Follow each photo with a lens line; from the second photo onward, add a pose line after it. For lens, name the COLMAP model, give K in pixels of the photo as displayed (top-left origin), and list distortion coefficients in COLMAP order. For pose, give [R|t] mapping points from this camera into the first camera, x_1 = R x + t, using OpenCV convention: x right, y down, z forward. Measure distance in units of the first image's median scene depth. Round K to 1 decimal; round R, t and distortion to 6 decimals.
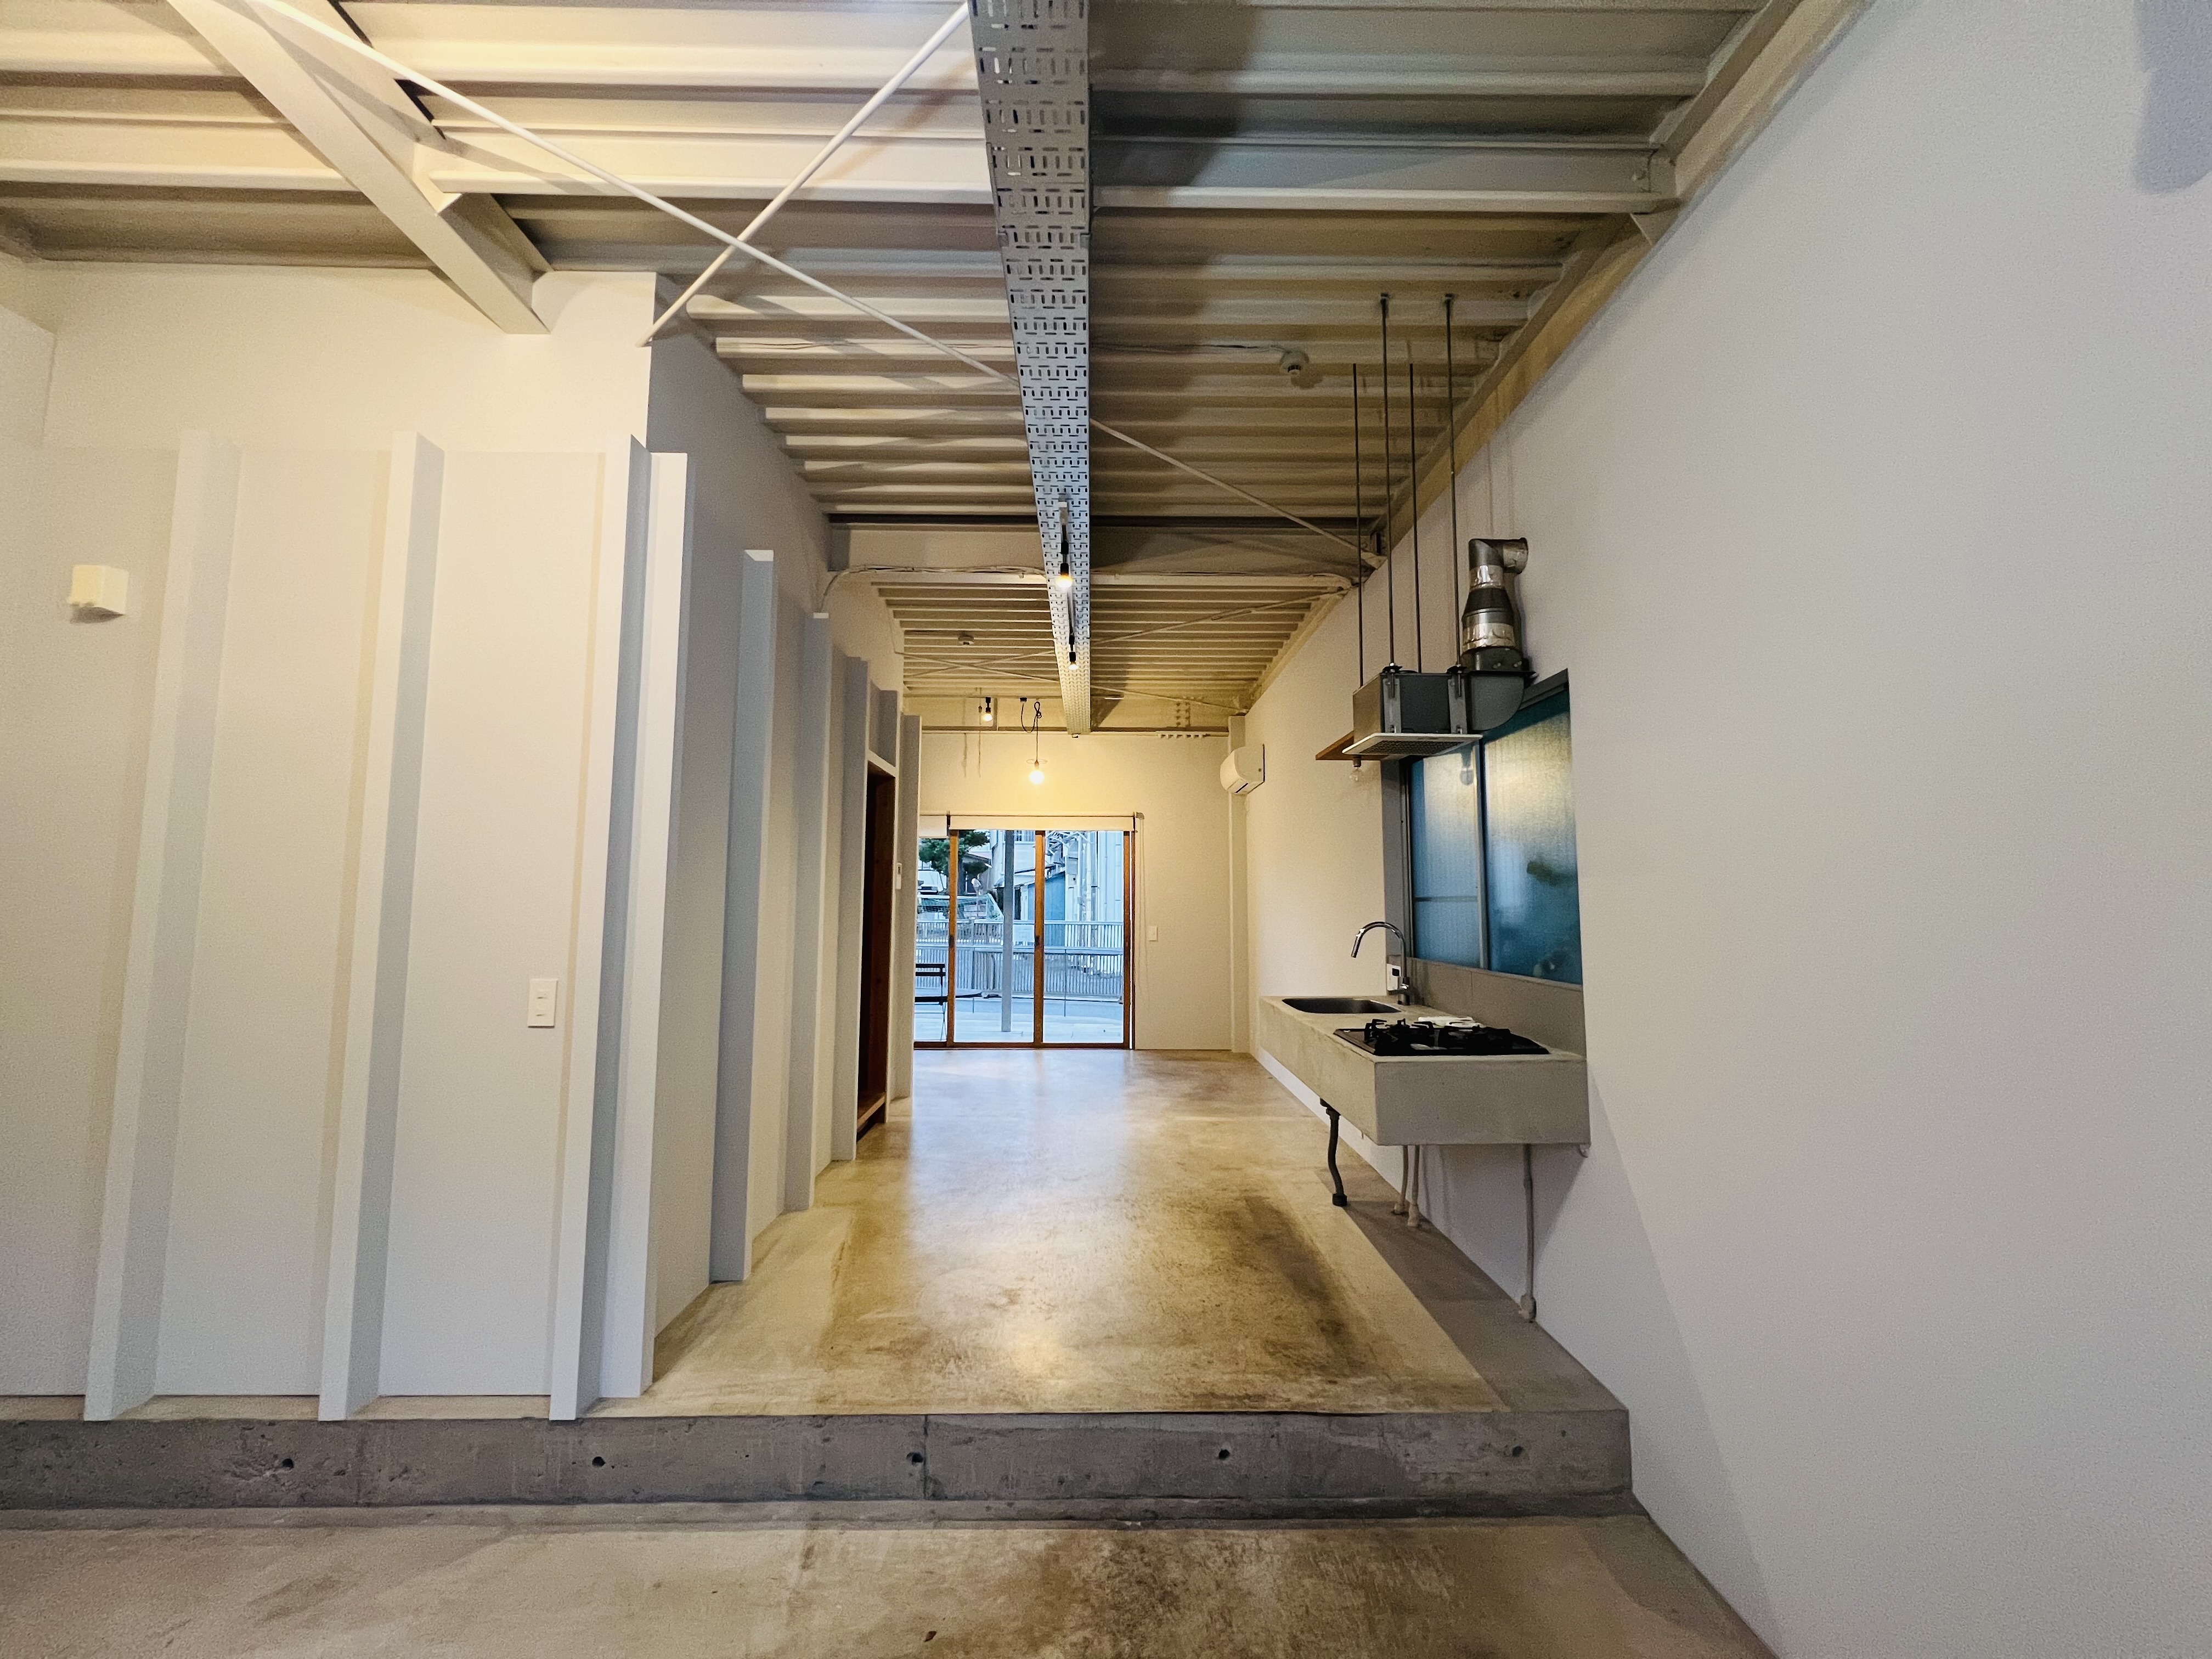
lens RADIAL K [[881.1, 0, 1101.6], [0, 881.1, 823.2], [0, 0, 1]] dist [-0.001877, 0.000605]
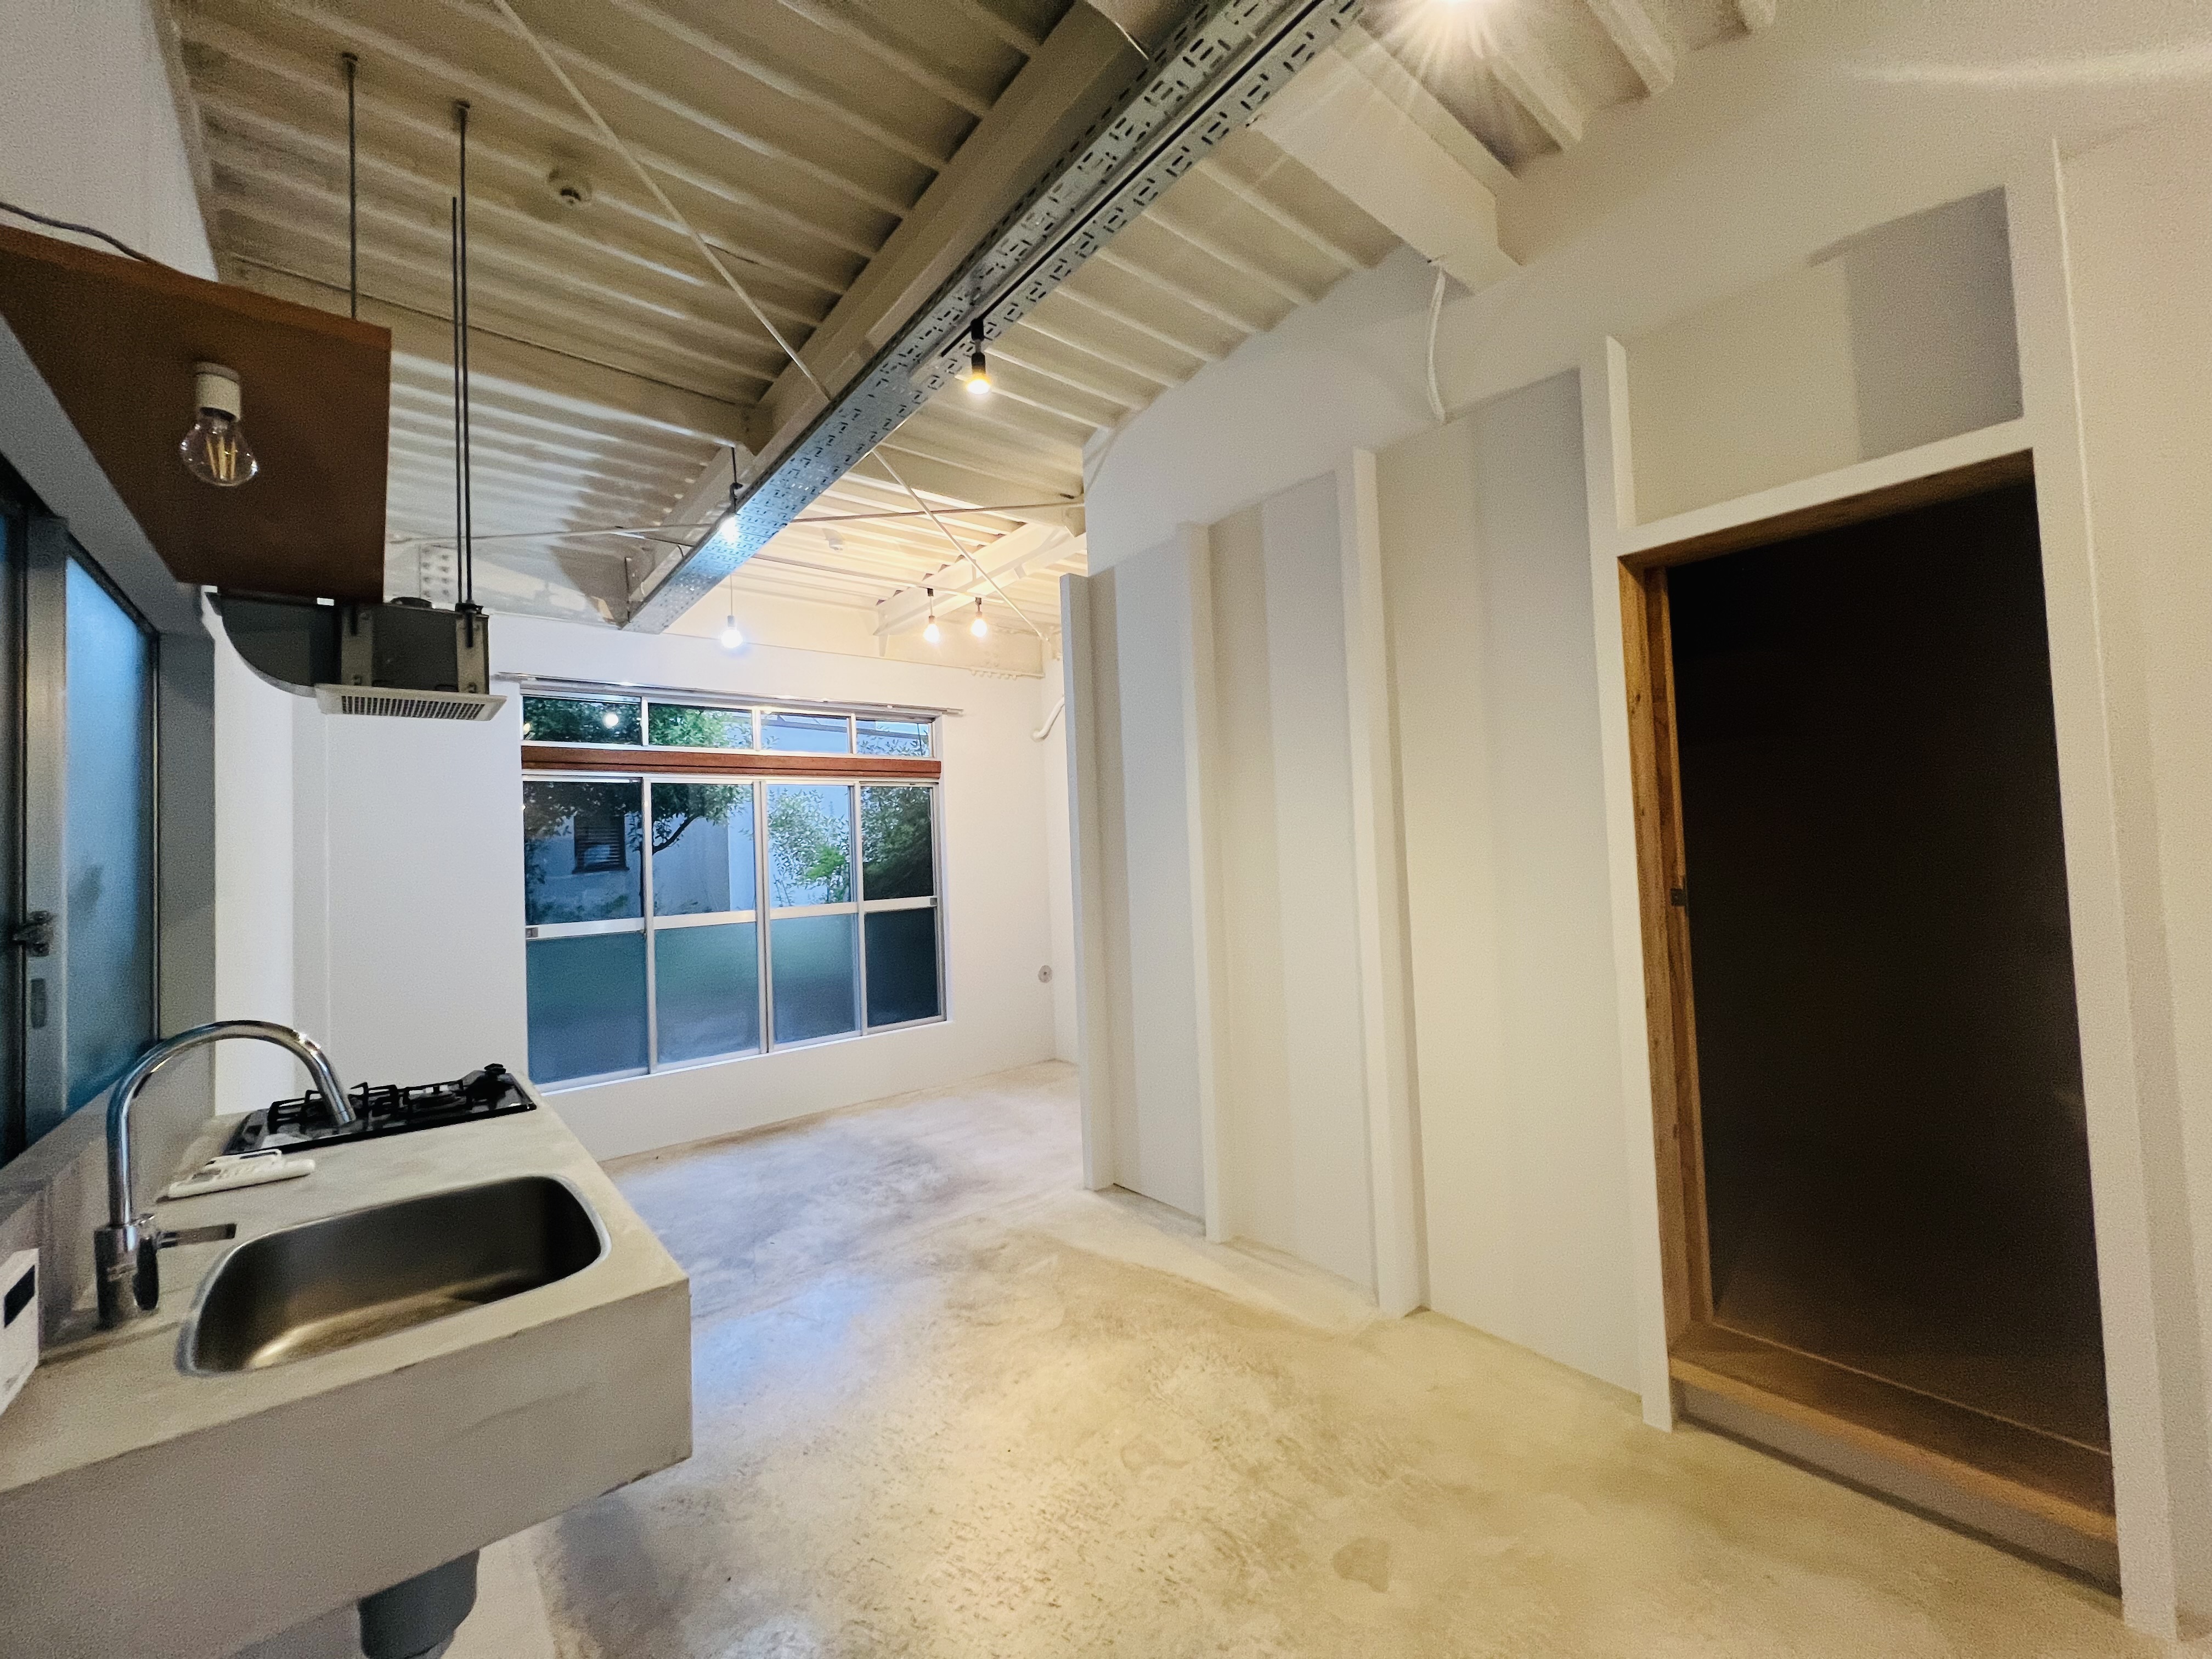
lens RADIAL K [[881.1, 0, 1101.6], [0, 881.1, 823.2], [0, 0, 1]] dist [-0.001877, 0.000605]
pose [[-0.779858, 0.004610, -0.625939, 0.445266], [0.095294, 0.989191, -0.111443, 0.180162], [0.618660, -0.146558, -0.771869, 2.345856]]
